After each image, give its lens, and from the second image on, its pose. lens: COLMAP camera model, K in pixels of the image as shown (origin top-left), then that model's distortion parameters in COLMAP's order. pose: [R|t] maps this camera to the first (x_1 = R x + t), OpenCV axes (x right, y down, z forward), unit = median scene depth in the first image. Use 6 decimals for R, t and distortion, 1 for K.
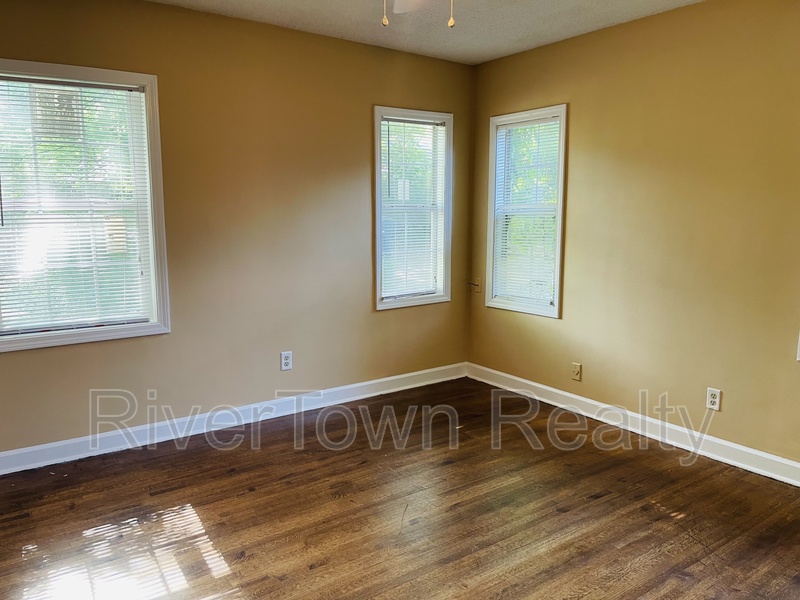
lens RADIAL K [[610.0, 0, 398.9], [0, 610.0, 297.1], [0, 0, 1]] dist [0.070801, -0.086471]
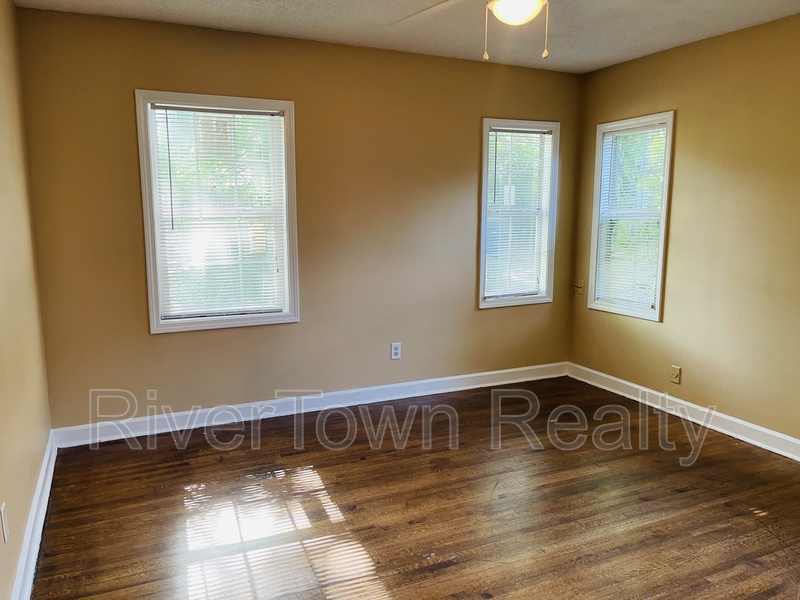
lens RADIAL K [[610.0, 0, 396.3], [0, 610.0, 300.2], [0, 0, 1]] dist [0.070801, -0.086471]
pose [[0.981704, 0.027661, -0.188394, 0.028285], [-0.026541, 0.999612, 0.008464, 0.002298], [0.188555, -0.003309, 0.982057, -0.108318]]
